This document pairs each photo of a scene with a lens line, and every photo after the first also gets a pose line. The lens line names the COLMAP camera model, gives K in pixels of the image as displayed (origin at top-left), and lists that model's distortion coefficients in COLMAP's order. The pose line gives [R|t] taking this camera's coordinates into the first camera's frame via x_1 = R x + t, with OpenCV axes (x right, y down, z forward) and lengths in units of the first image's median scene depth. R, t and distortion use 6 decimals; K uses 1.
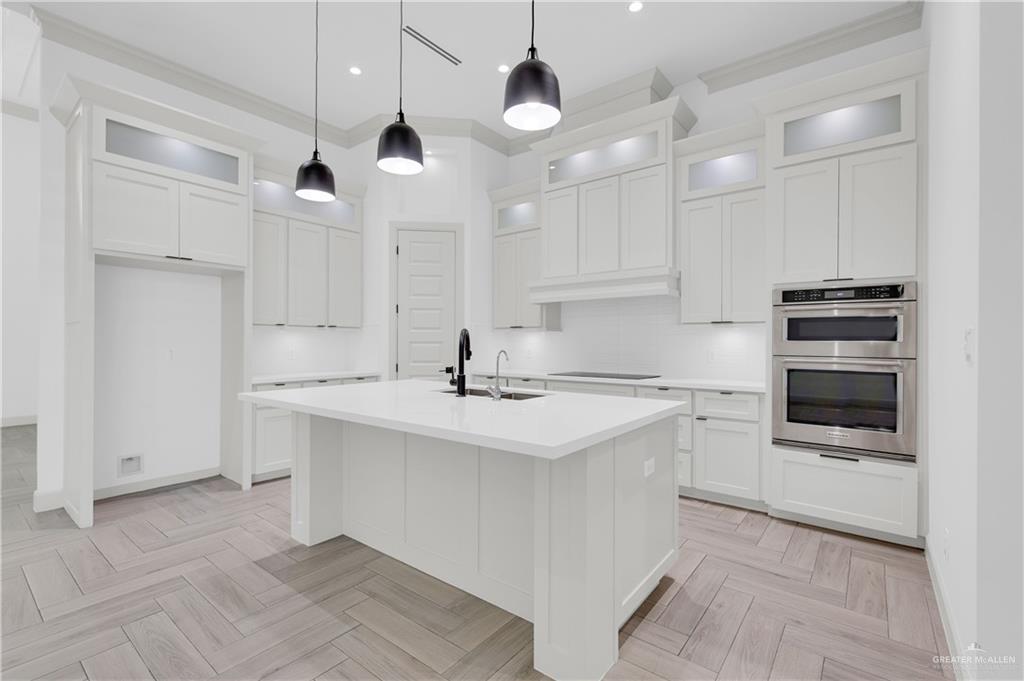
lens RADIAL K [[421.0, 0, 497.5], [0, 421.0, 342.0], [0, 0, 1]] dist [-0.000654, 0.000031]
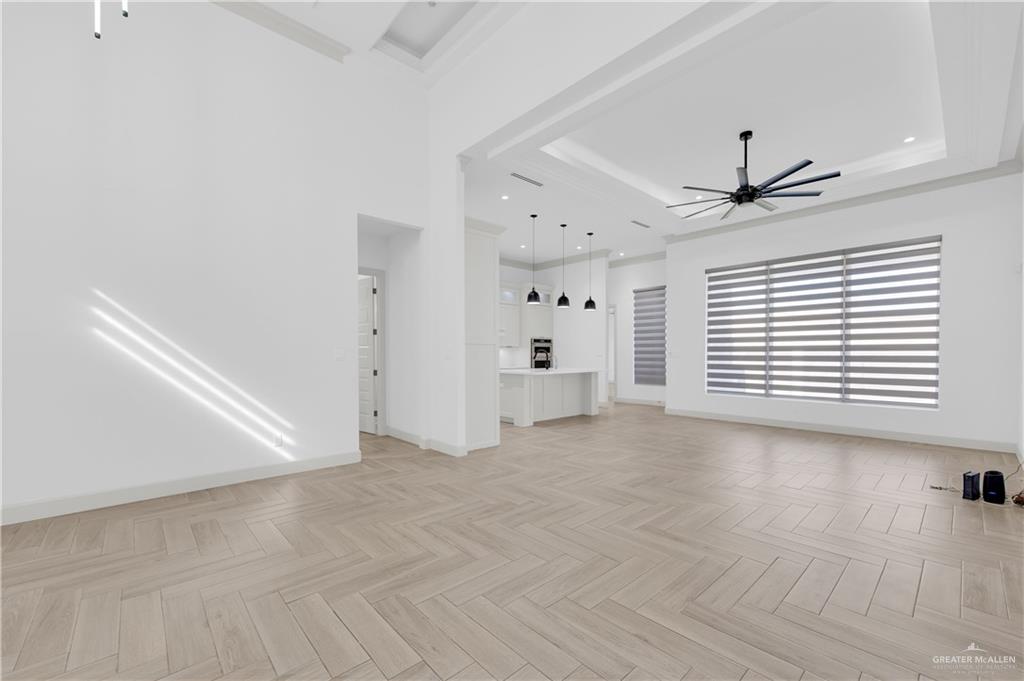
lens RADIAL K [[421.0, 0, 497.5], [0, 421.0, 342.0], [0, 0, 1]] dist [-0.000654, 0.000031]
pose [[0.204671, 0.023836, 0.978540, -3.011702], [0.009022, 0.999615, -0.026236, -0.004264], [-0.978789, 0.014198, 0.204377, 0.595828]]
